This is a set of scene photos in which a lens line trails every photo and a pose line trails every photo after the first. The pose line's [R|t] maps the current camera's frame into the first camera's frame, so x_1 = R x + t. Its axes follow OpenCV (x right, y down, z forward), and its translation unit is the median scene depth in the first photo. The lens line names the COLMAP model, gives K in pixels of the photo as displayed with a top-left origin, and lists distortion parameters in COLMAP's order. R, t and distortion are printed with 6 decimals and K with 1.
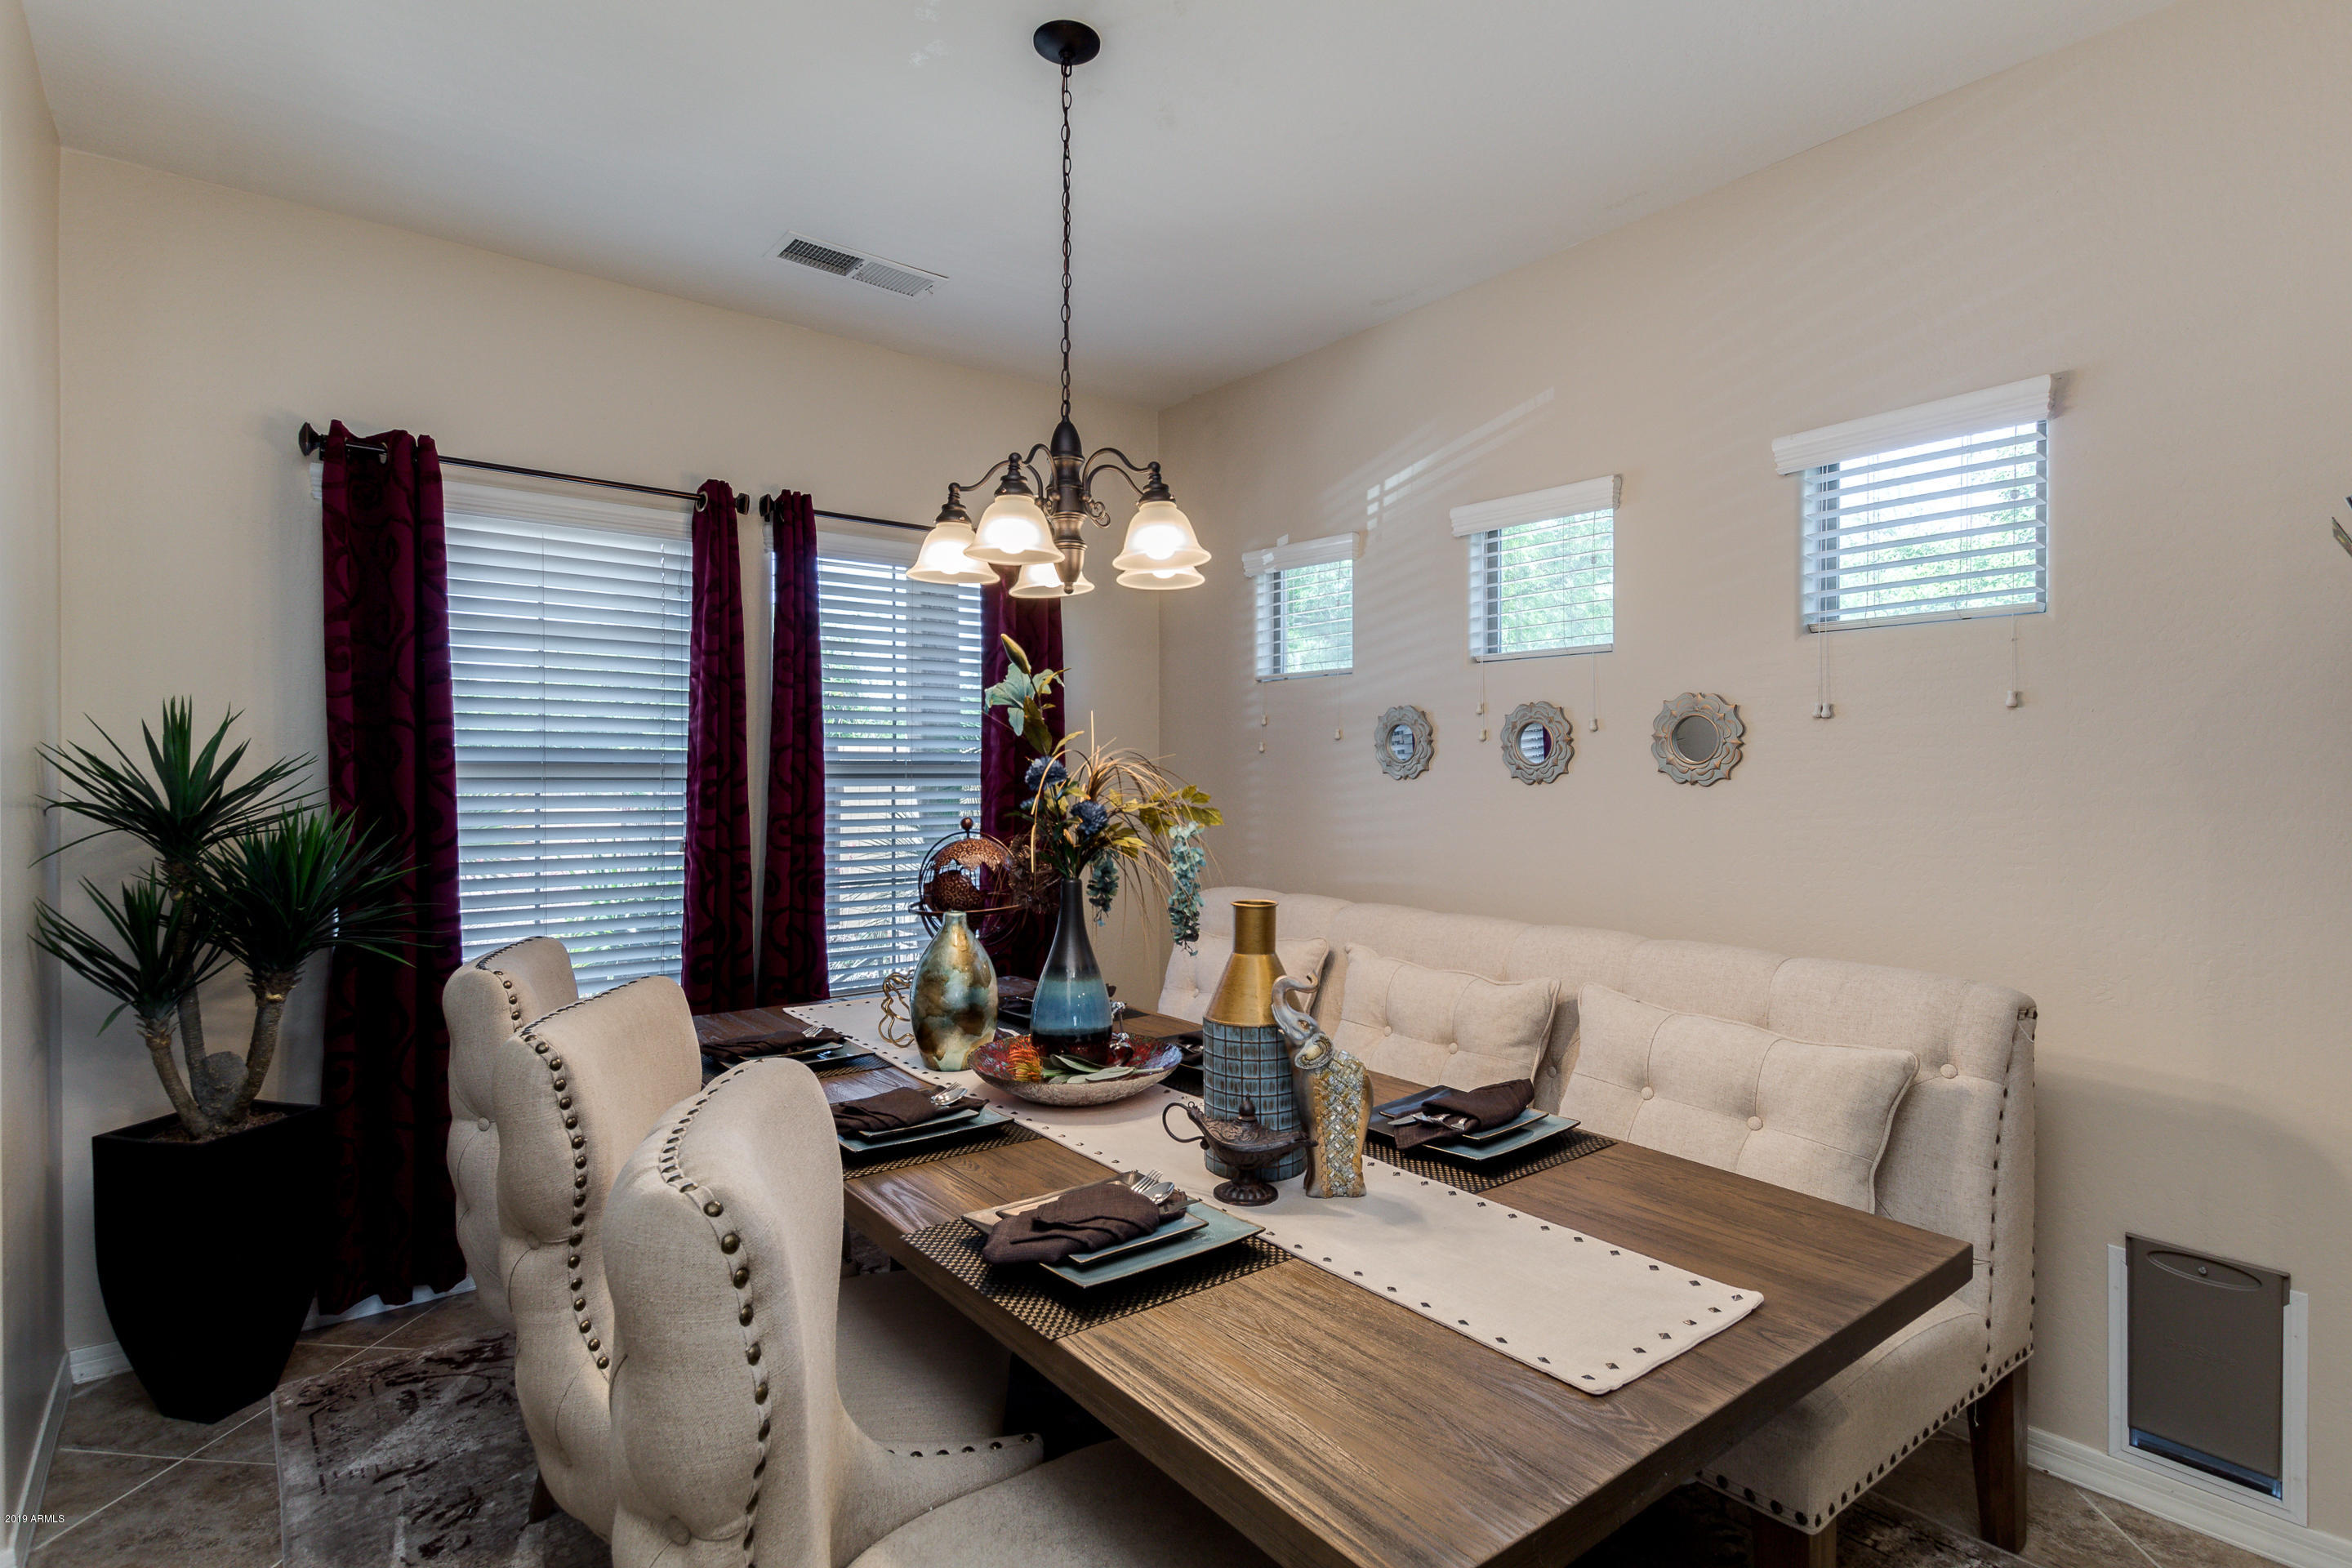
lens RADIAL K [[1161.6, 0, 1192.5], [0, 1161.6, 779.8], [0, 0, 1]] dist [0.003191, 0.000013]
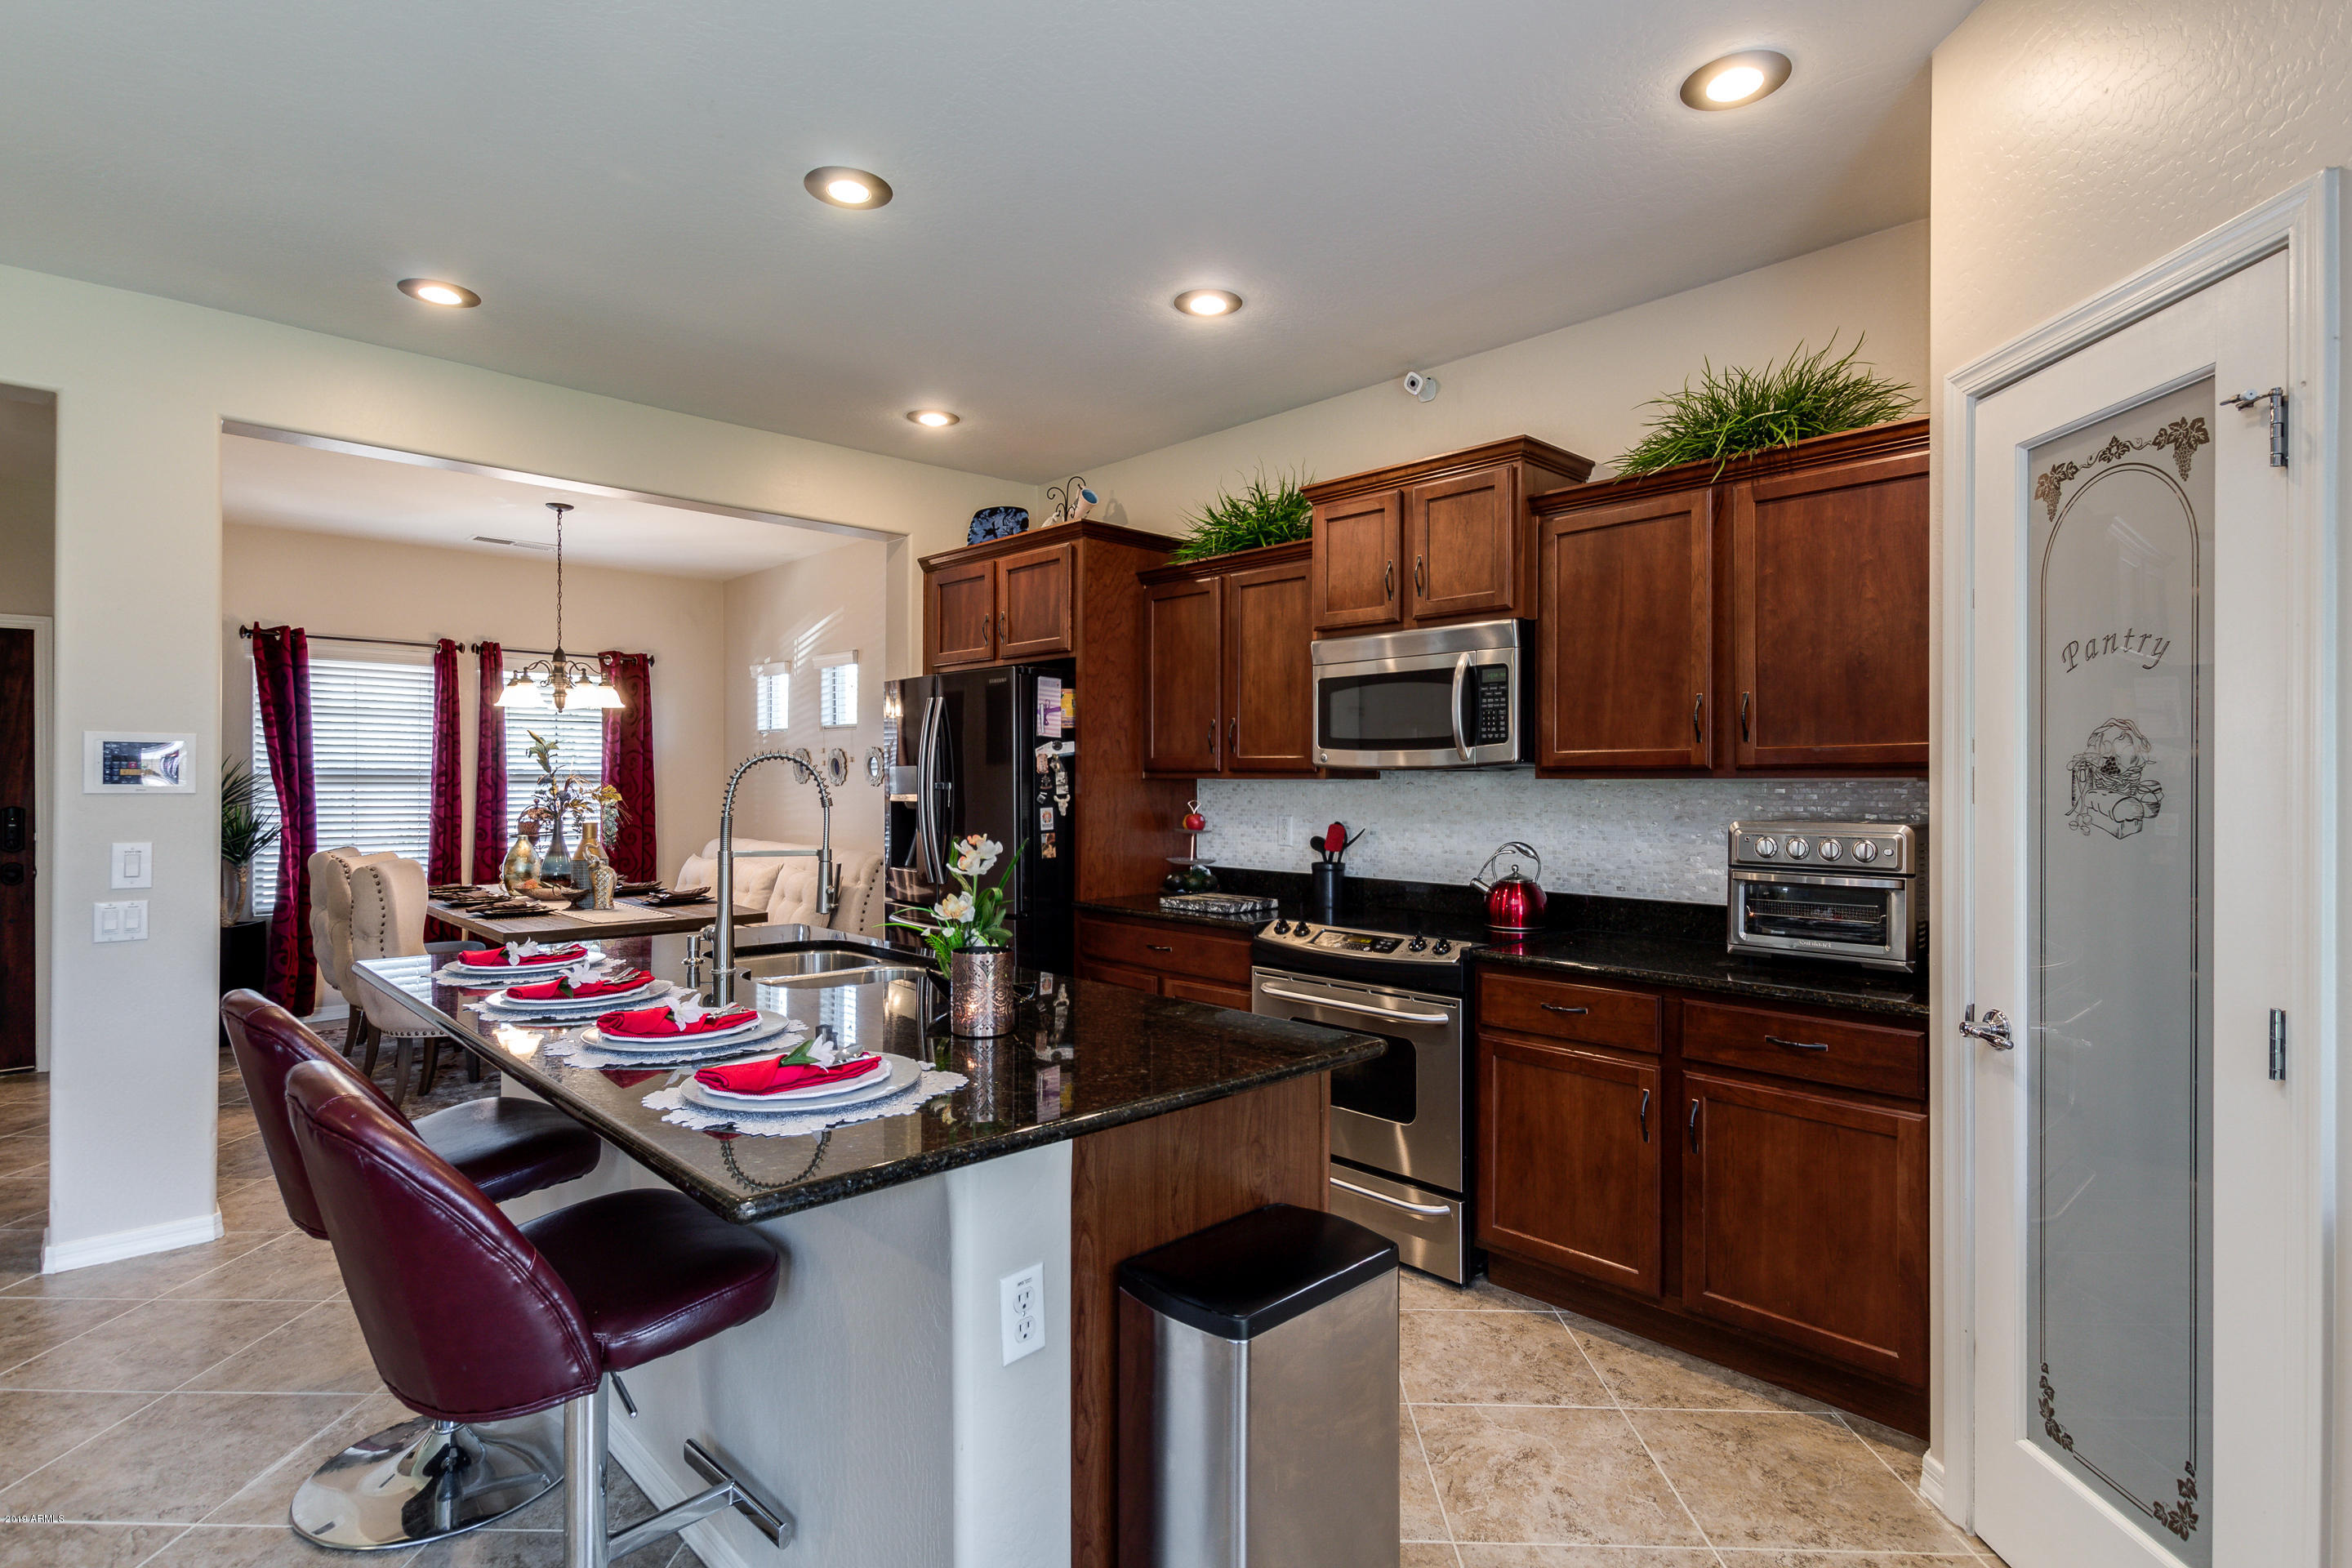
lens RADIAL K [[1161.6, 0, 1192.5], [0, 1161.6, 779.8], [0, 0, 1]] dist [0.003191, 0.000013]
pose [[0.996021, 0.002470, 0.089085, 0.731765], [-0.001808, 0.999970, -0.007506, 0.007391], [-0.089100, 0.007315, 0.995996, -1.181138]]
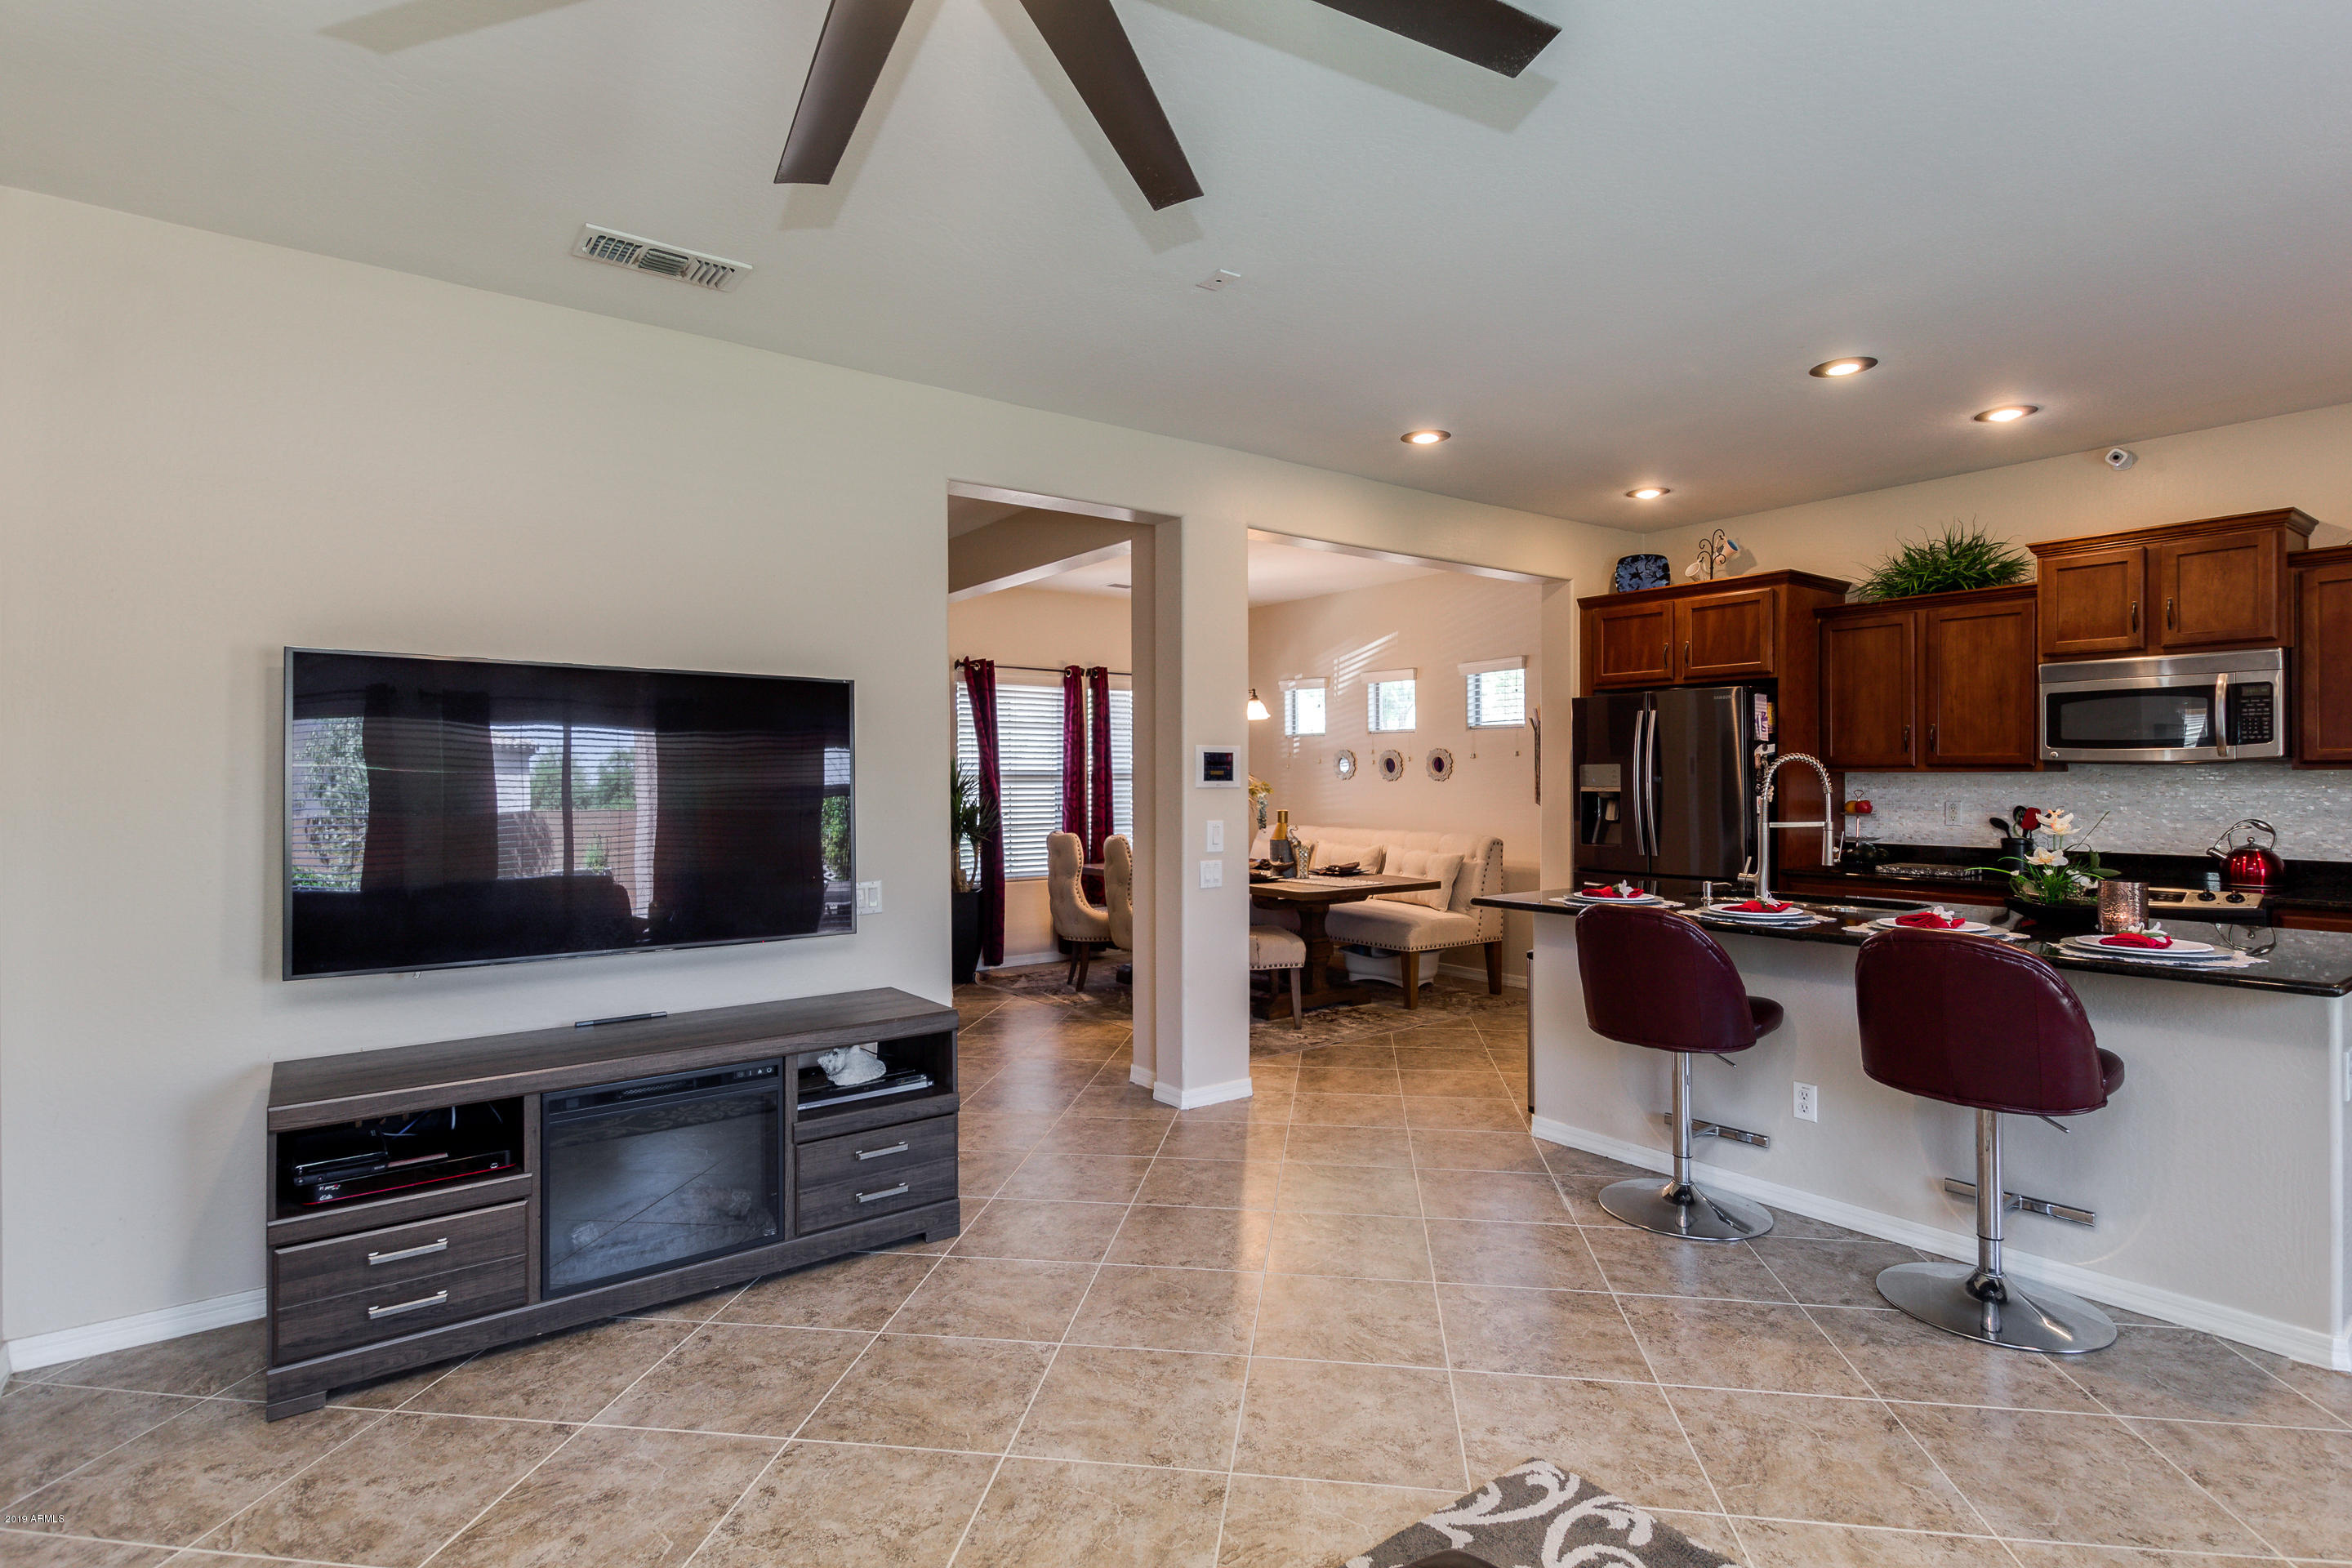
lens RADIAL K [[1156.0, 0, 1179.5], [0, 1156.0, 781.1], [0, 0, 1]] dist [0.022451, -0.010183]
pose [[0.999179, -0.004500, -0.040271, -0.073965], [0.004386, 0.999986, -0.002919, 0.009288], [0.040283, 0.002740, 0.999185, -1.567257]]
